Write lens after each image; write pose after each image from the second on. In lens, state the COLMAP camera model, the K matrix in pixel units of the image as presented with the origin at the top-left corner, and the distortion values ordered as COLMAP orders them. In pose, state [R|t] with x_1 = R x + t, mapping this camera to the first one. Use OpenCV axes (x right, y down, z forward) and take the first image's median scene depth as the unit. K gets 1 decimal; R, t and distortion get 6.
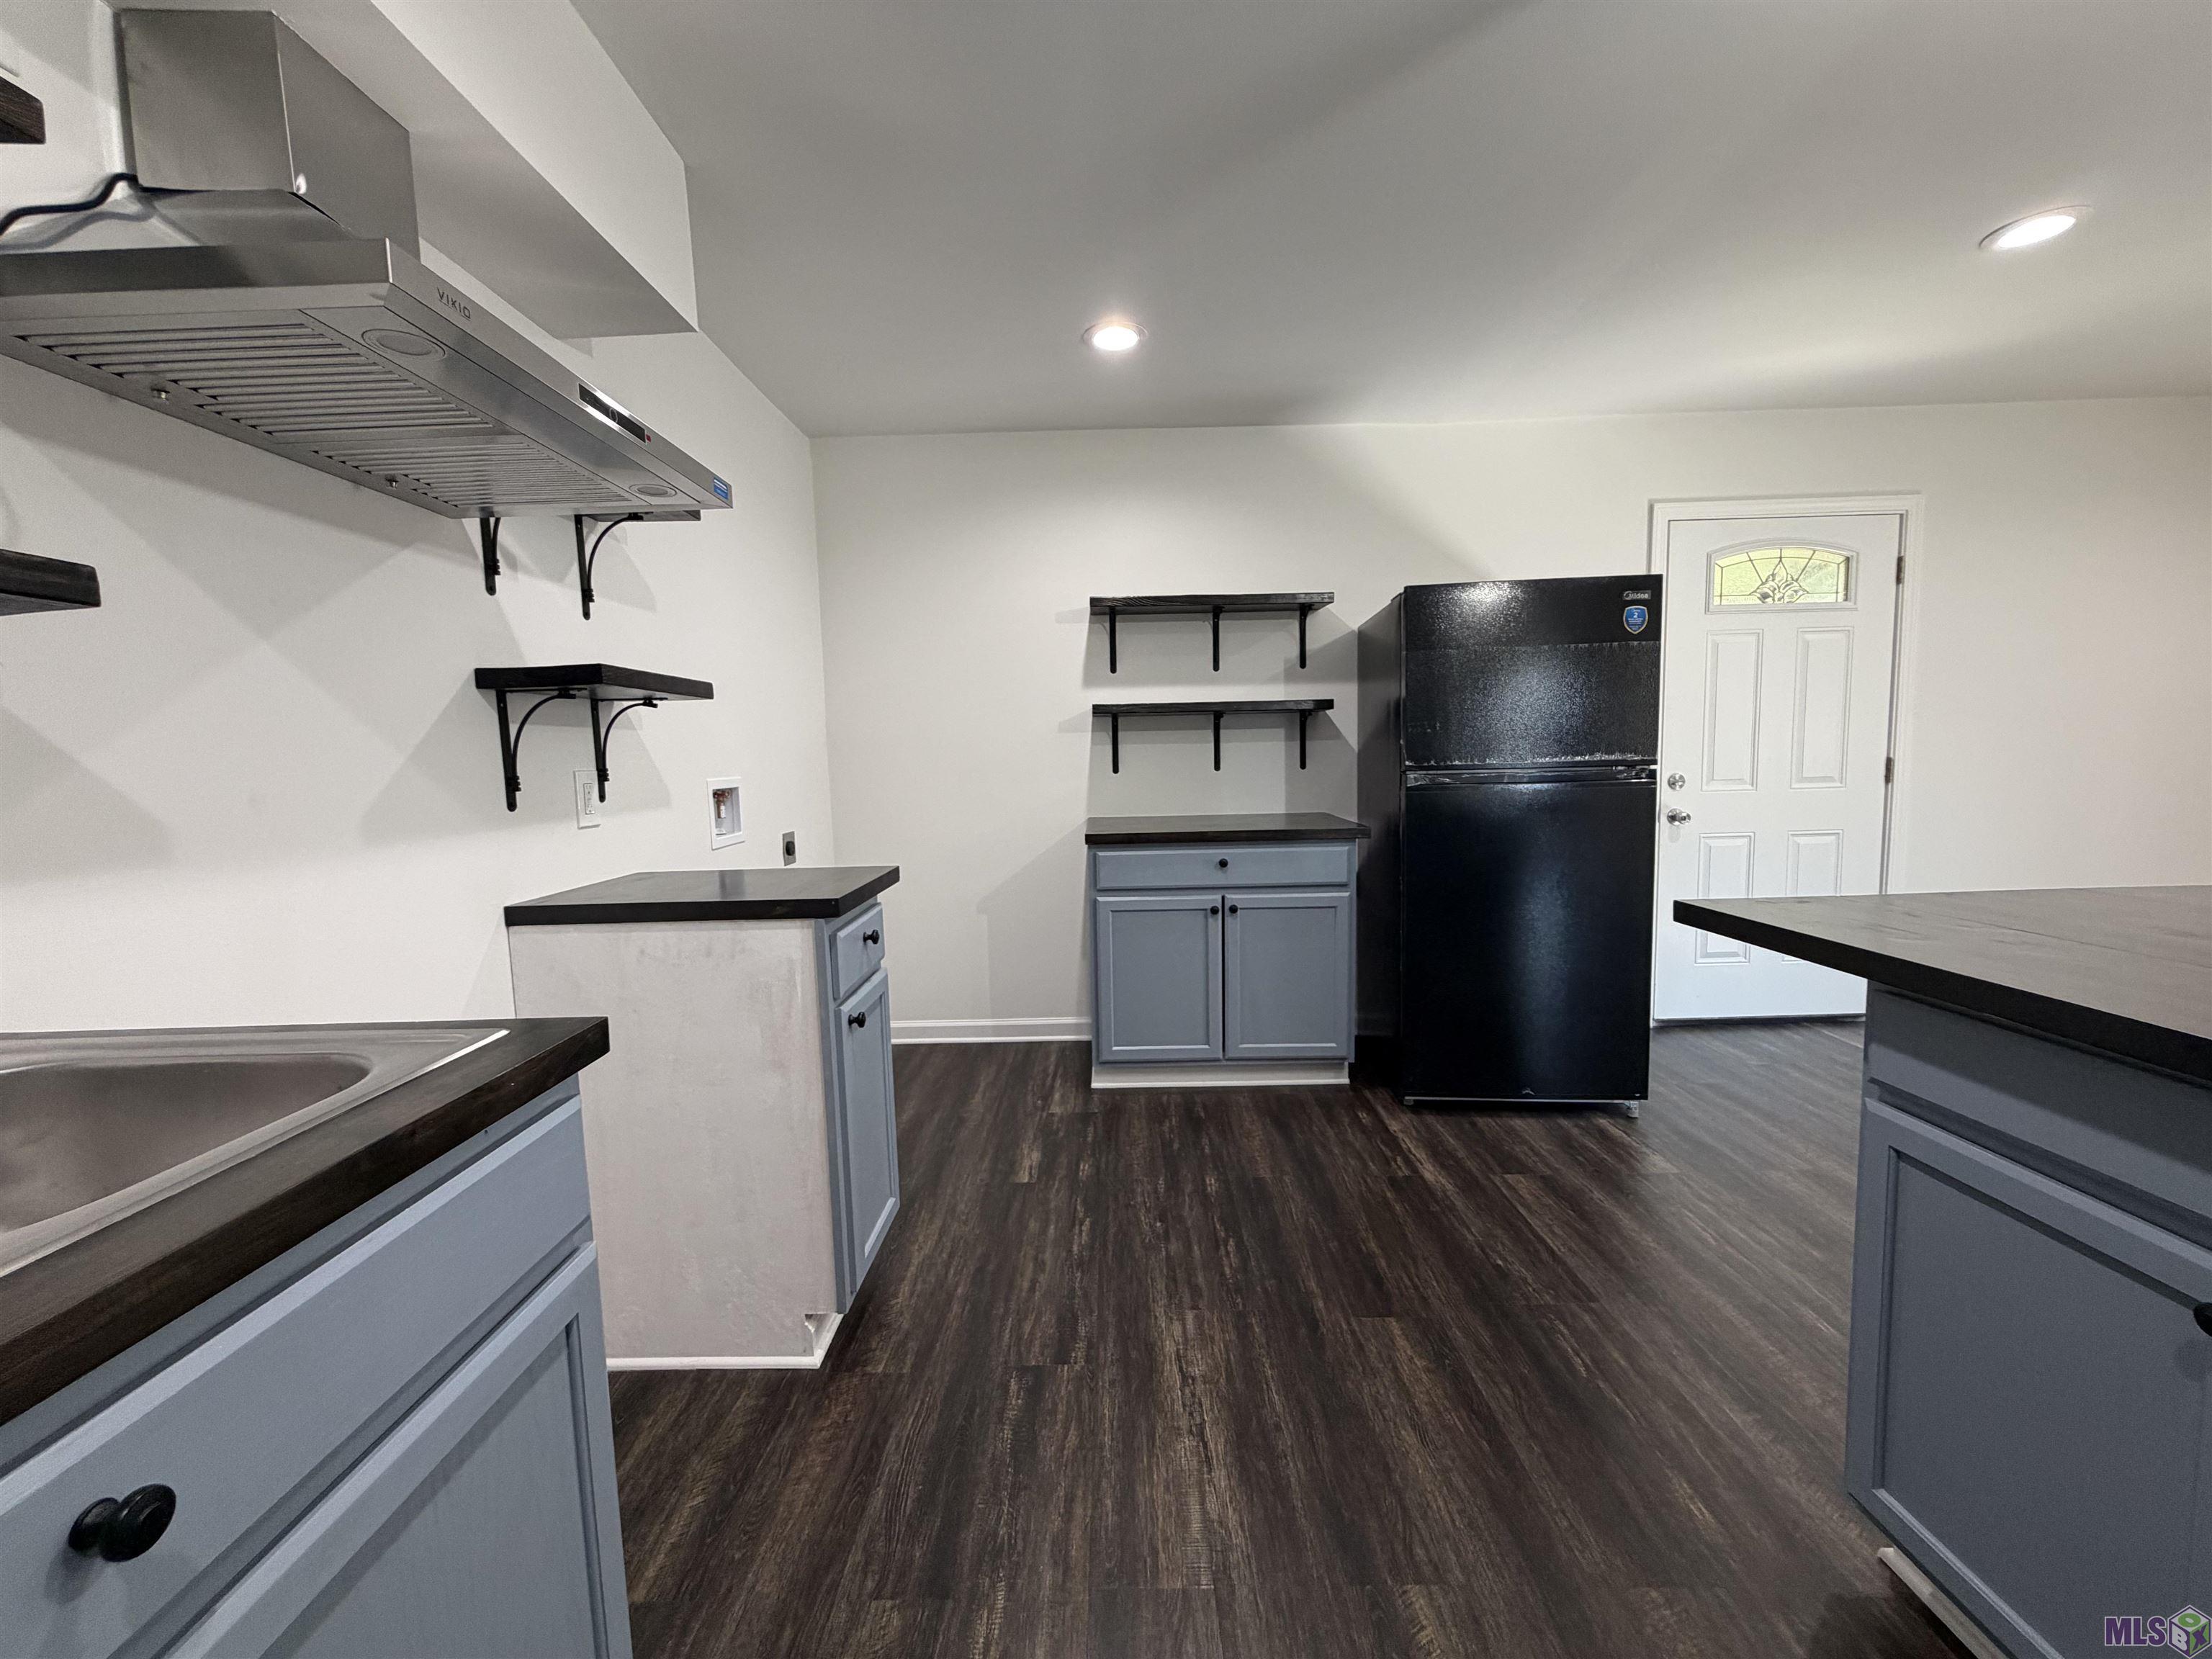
lens RADIAL K [[880.2, 0, 1096.5], [0, 880.2, 832.6], [0, 0, 1]] dist [0.001569, -0.000114]
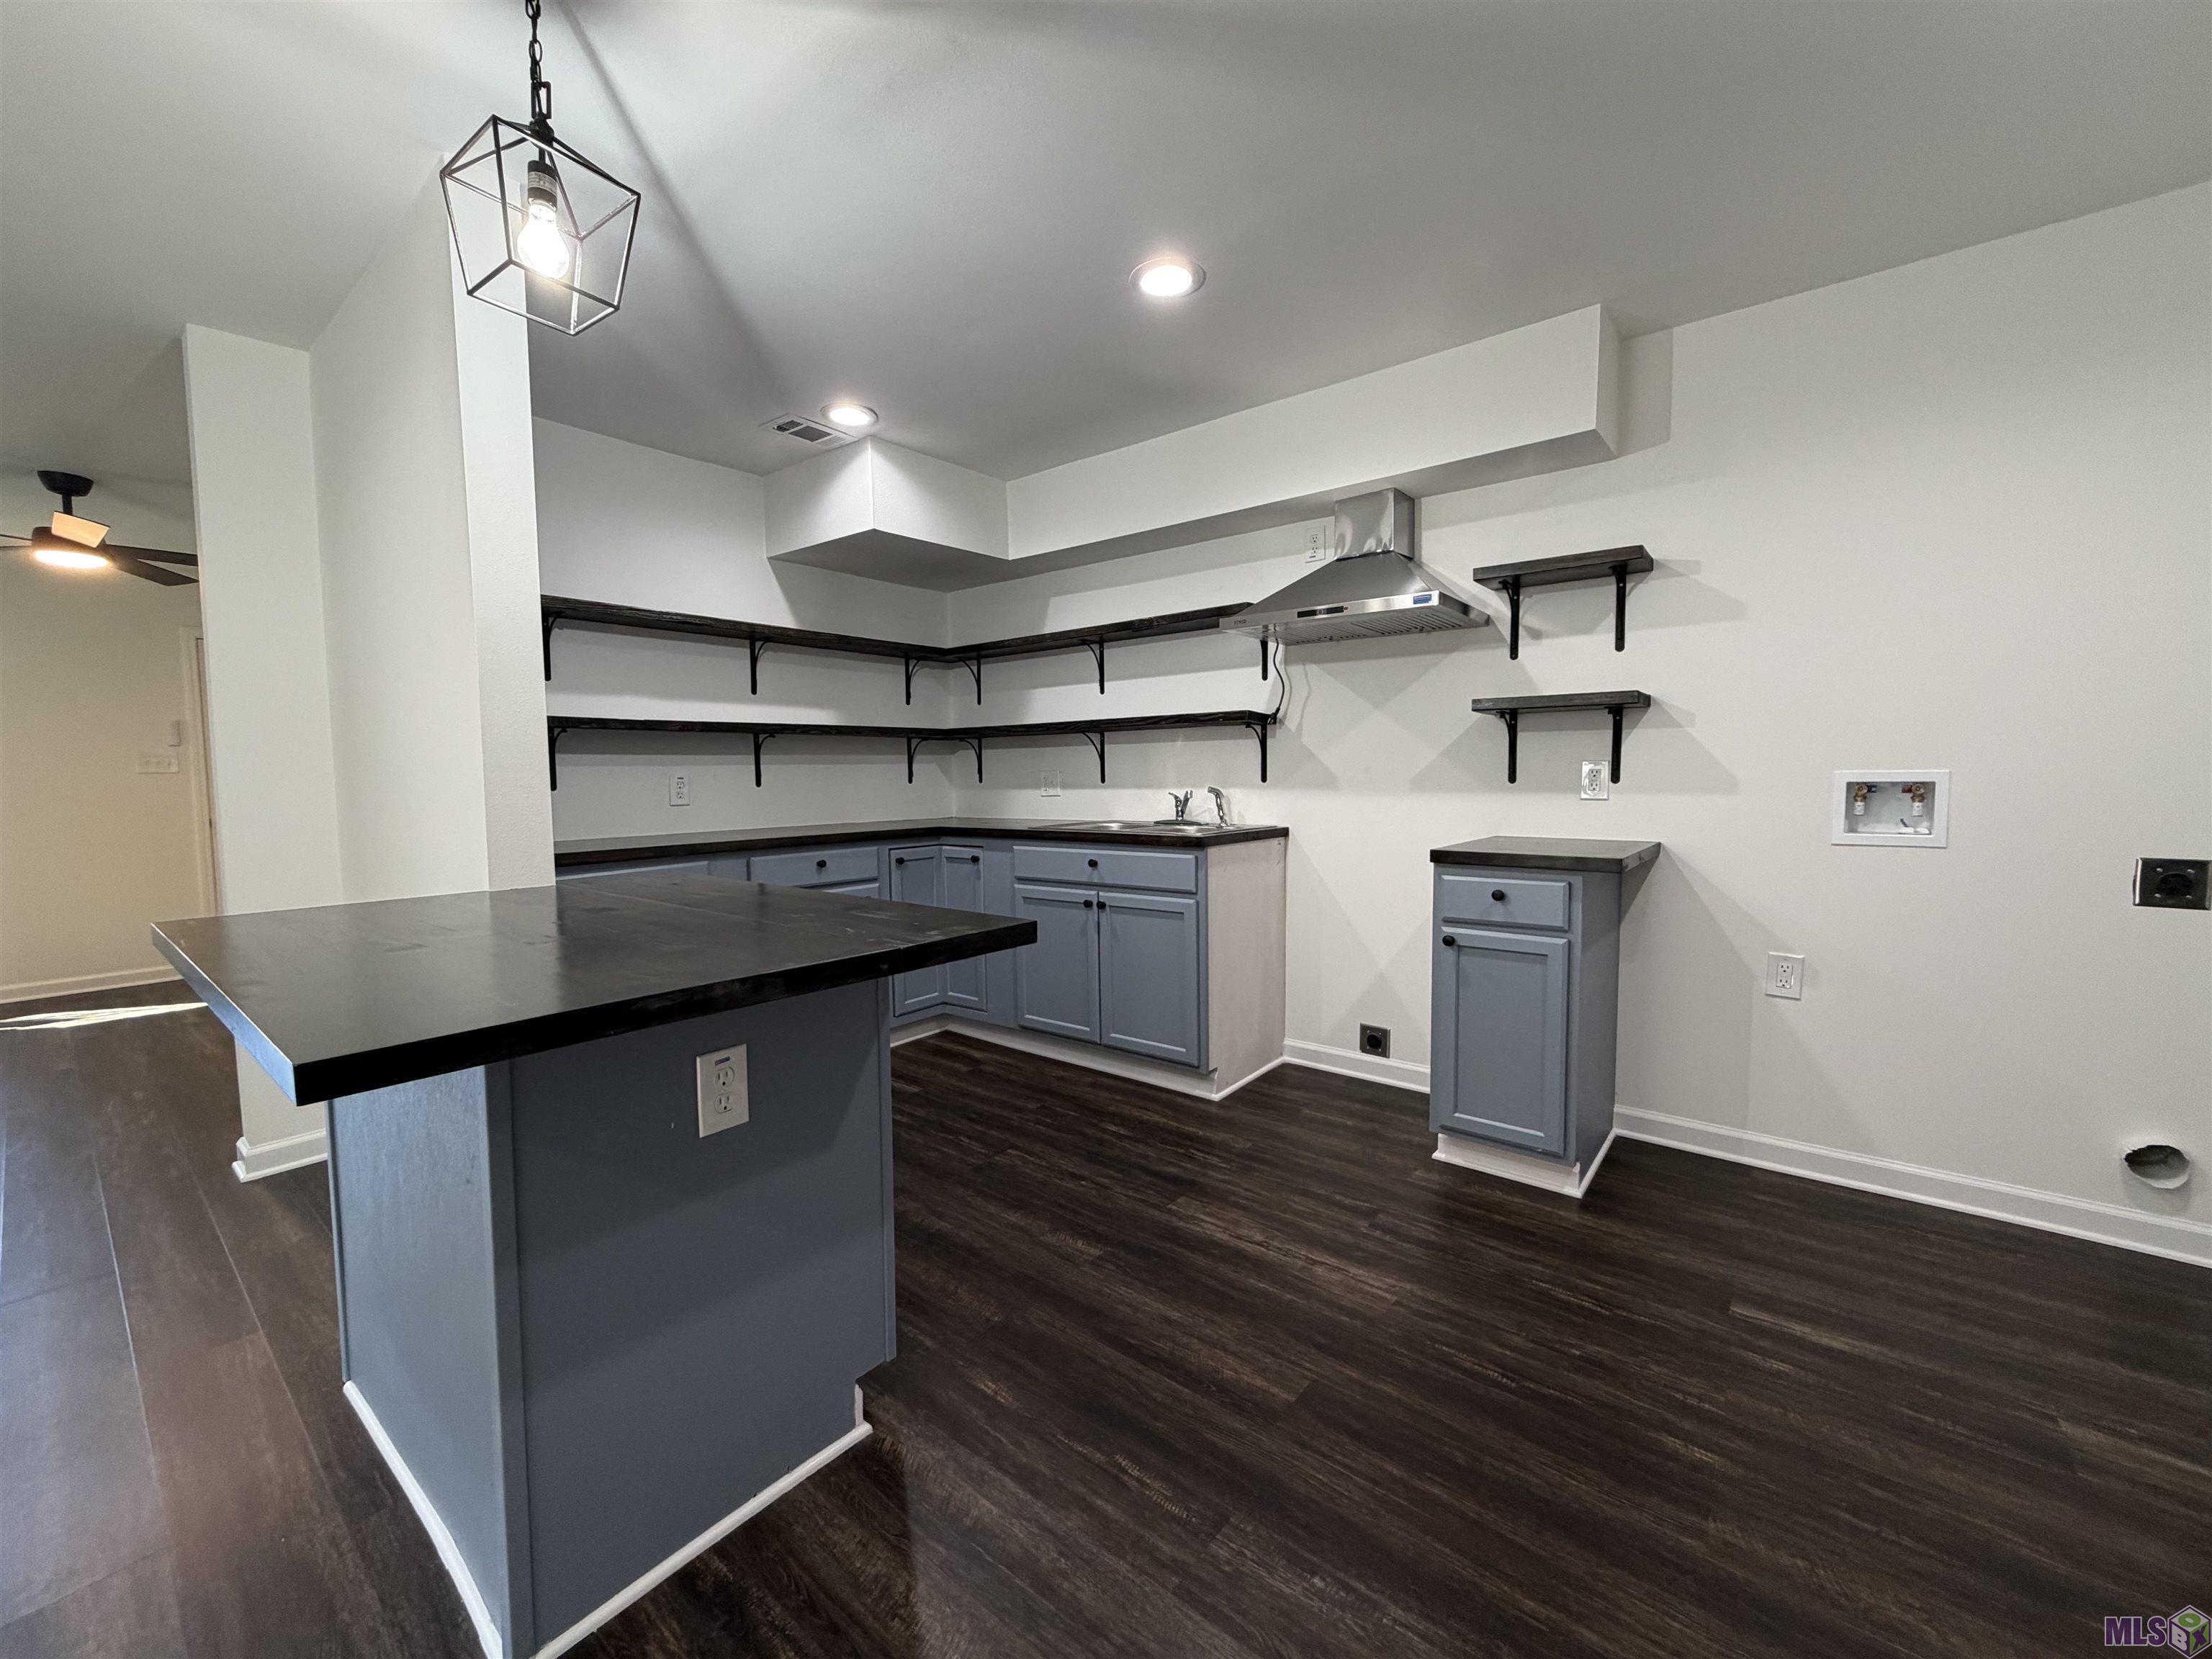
lens RADIAL K [[880.2, 0, 1095.1], [0, 880.2, 831.0], [0, 0, 1]] dist [0.001569, -0.000114]
pose [[-0.627275, 0.081782, -0.774492, 1.166751], [-0.045370, 0.988945, 0.141173, -0.135135], [0.777475, 0.123693, -0.616630, 1.402437]]
